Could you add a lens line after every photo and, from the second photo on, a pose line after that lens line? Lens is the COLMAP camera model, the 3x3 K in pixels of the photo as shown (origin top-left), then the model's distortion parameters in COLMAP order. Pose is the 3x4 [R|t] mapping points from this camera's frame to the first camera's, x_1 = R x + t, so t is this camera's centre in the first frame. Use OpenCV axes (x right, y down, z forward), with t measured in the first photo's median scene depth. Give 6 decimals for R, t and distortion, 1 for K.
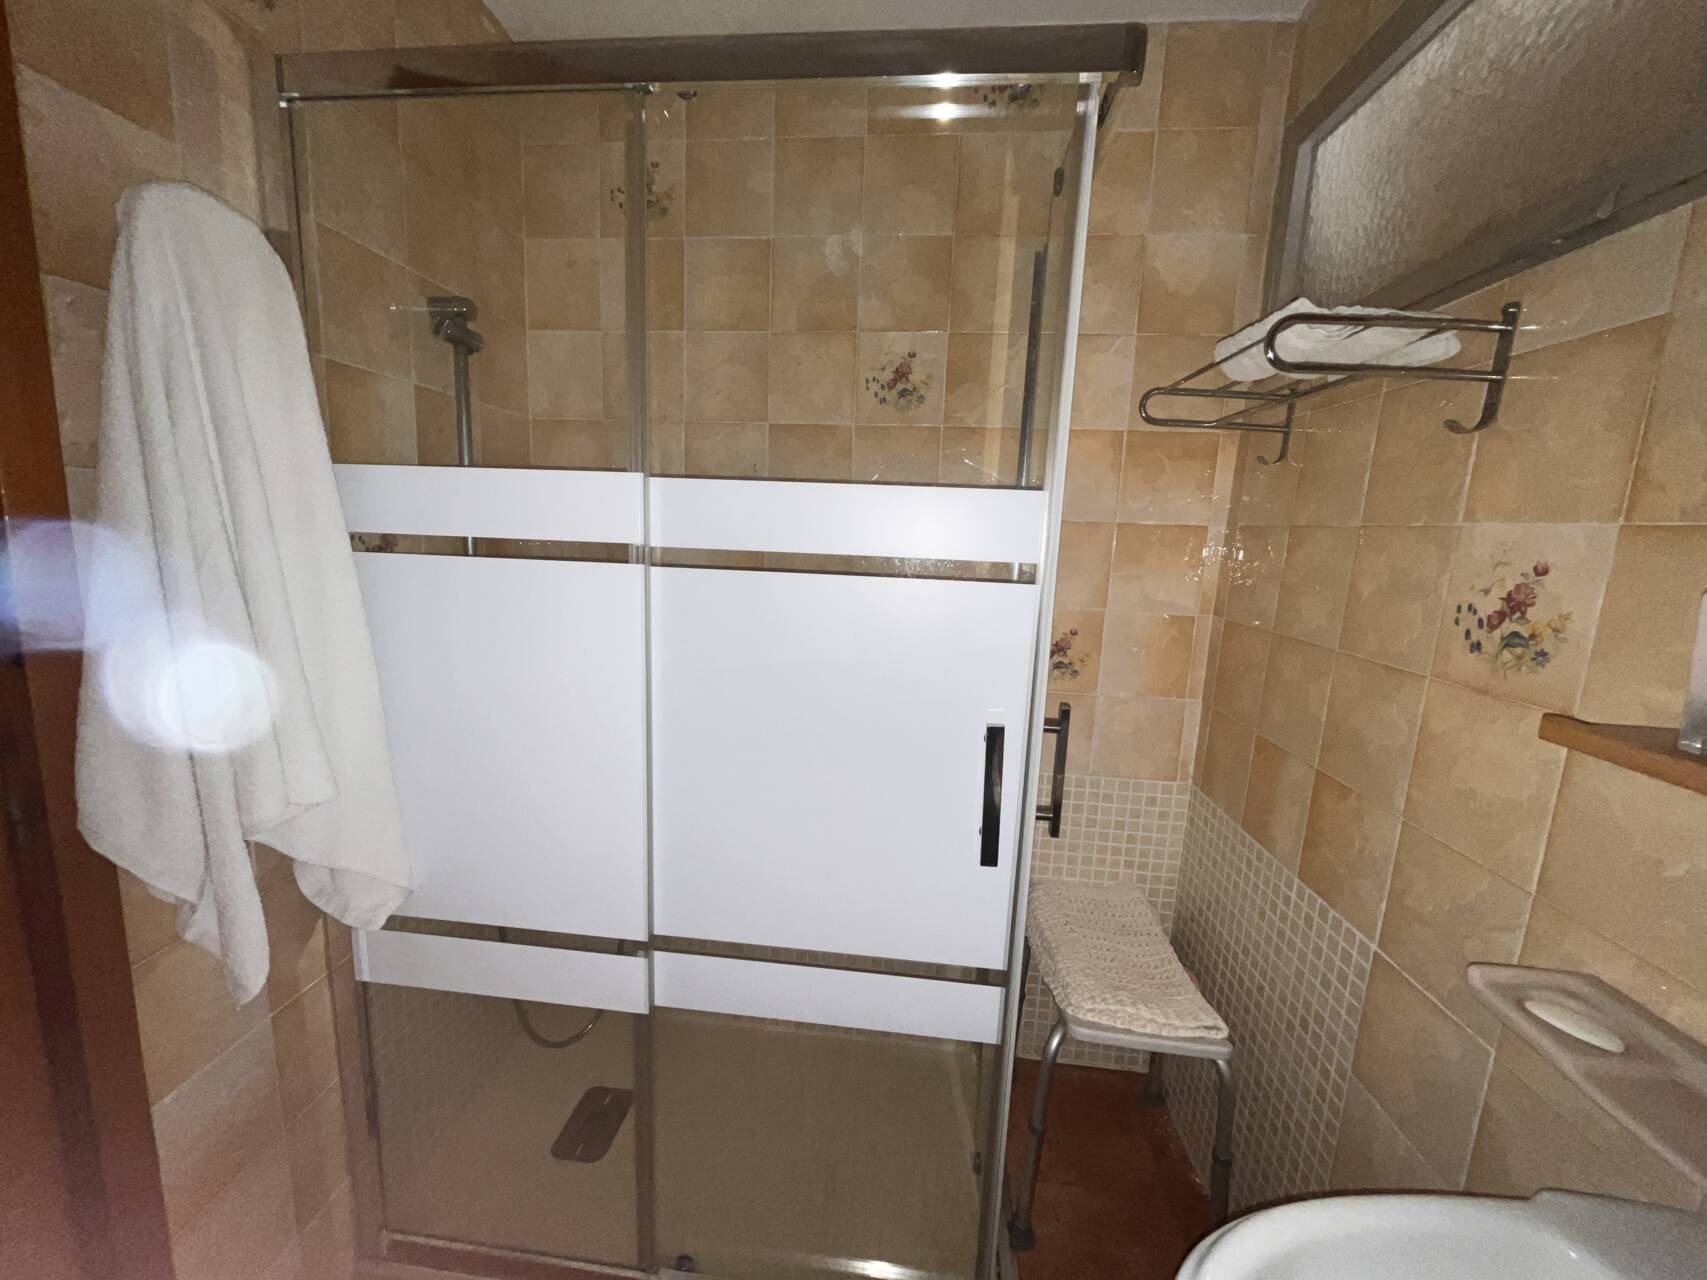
lens RADIAL K [[685.8, 0, 847.9], [0, 685.8, 639.0], [0, 0, 1]] dist [-0.003356, 0.000590]
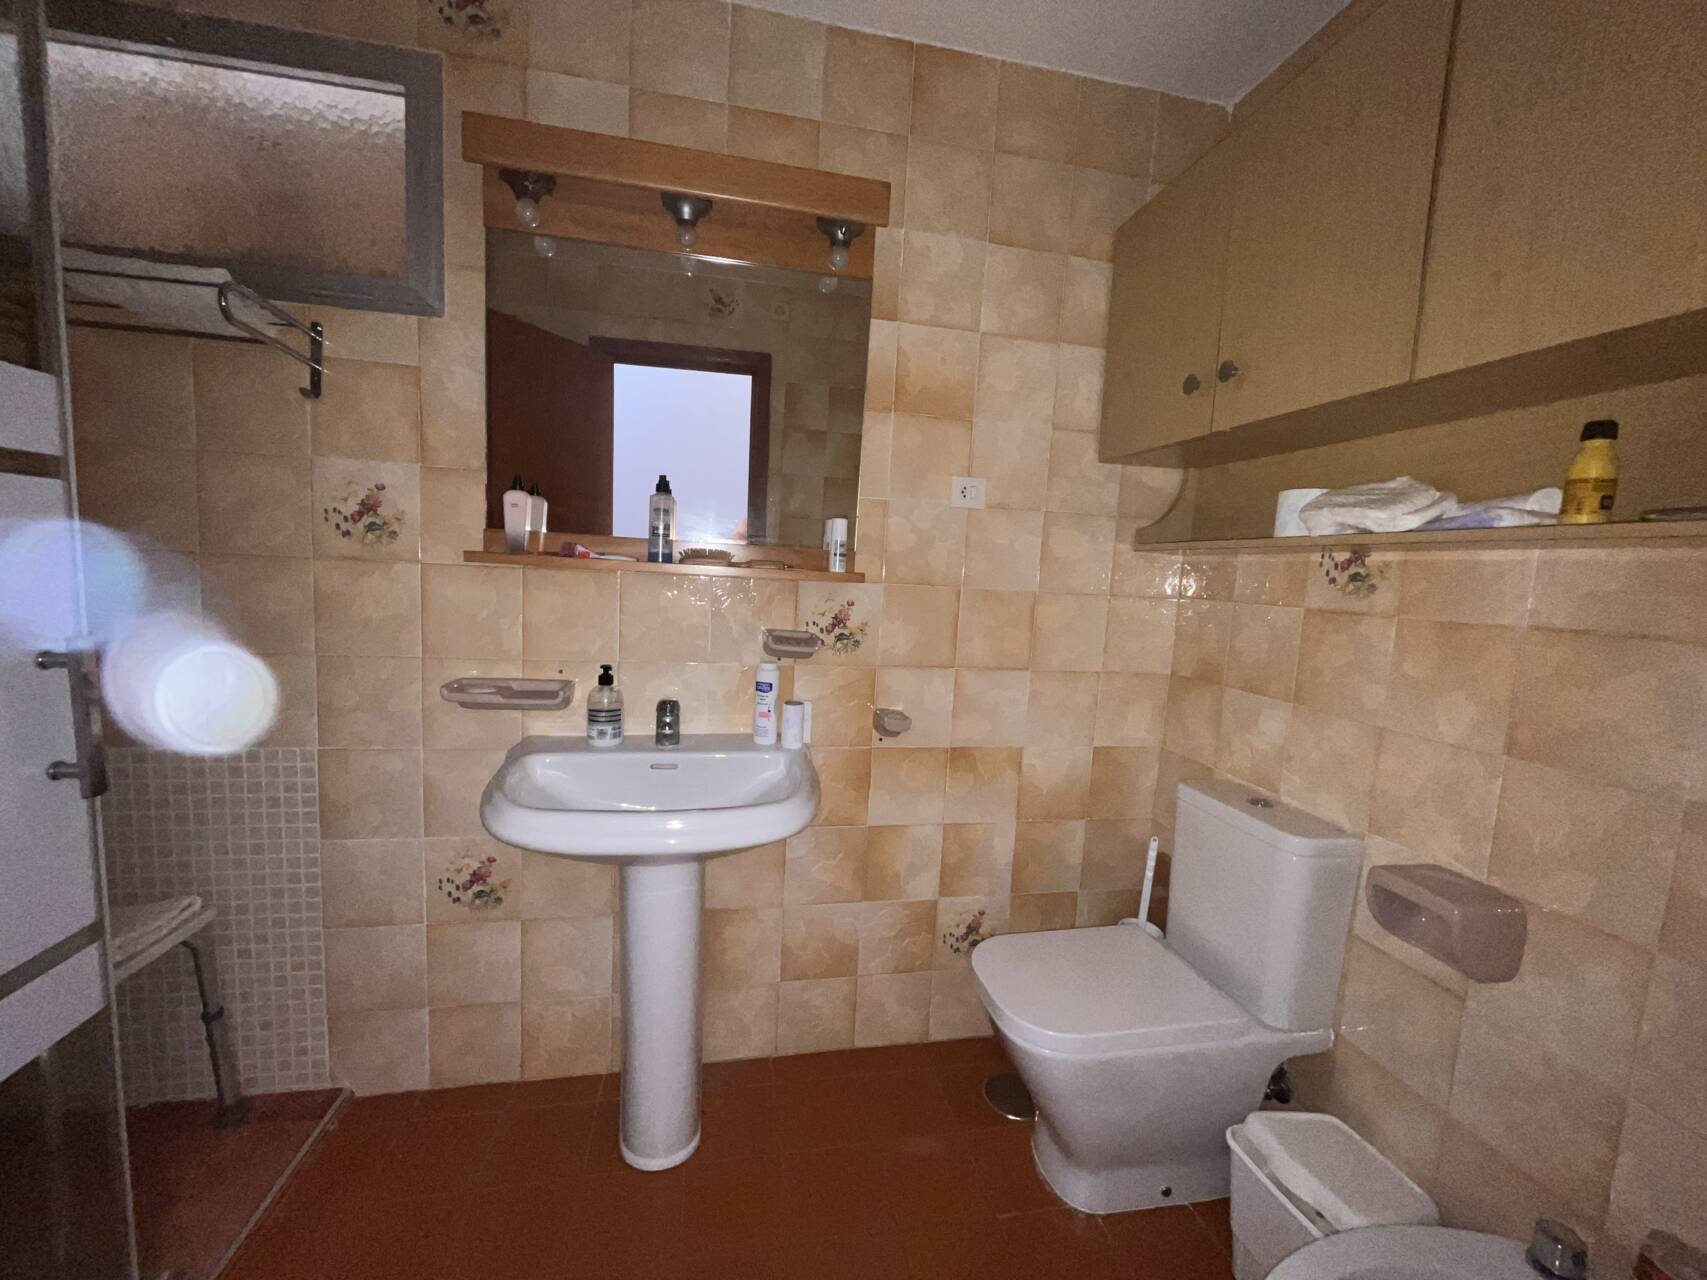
lens RADIAL K [[685.8, 0, 852.0], [0, 685.8, 641.7], [0, 0, 1]] dist [-0.003356, 0.000590]
pose [[-0.282611, -0.162748, 0.945328, -1.057337], [0.096571, 0.975668, 0.196842, 0.059635], [-0.954361, 0.146921, -0.260018, 0.297915]]
